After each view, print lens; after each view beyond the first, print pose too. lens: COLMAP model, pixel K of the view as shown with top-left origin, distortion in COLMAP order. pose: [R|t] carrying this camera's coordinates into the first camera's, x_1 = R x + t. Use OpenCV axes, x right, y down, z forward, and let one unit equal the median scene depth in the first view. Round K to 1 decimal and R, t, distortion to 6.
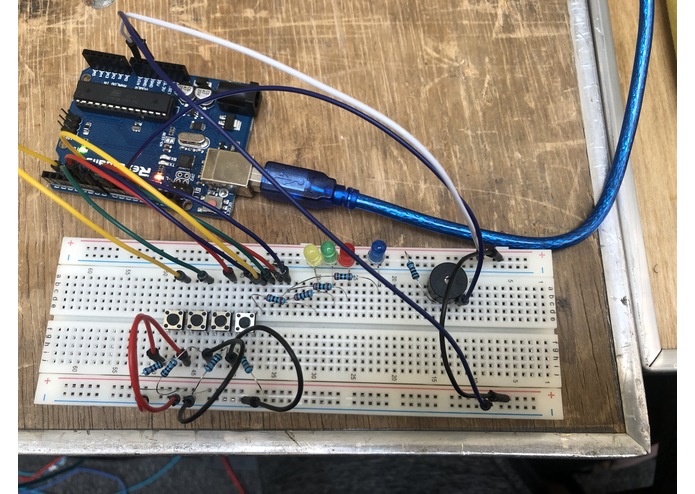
lens RADIAL K [[568.2, 0, 348.8], [0, 568.2, 247.5], [0, 0, 1]] dist [-0.056301, 0.046524]
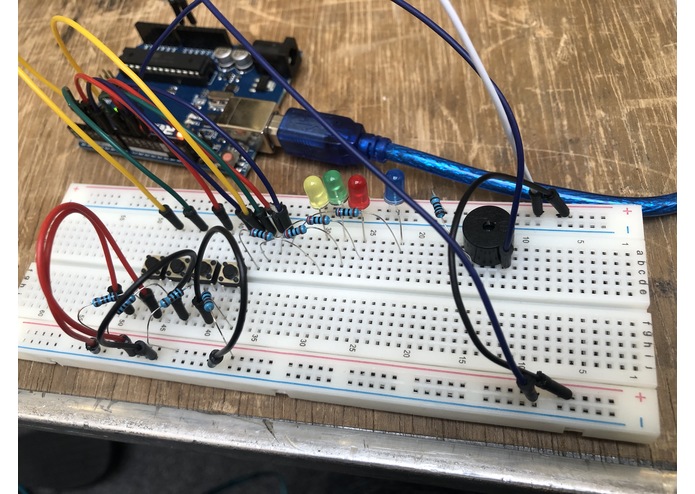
lens RADIAL K [[568.2, 0, 345.1], [0, 568.2, 248.3], [0, 0, 1]] dist [-0.056301, 0.046524]
pose [[0.970860, 0.040814, -0.236146, 0.146238], [-0.094754, 0.970472, -0.221826, 0.230430], [0.220120, 0.237738, 0.946059, 0.223371]]
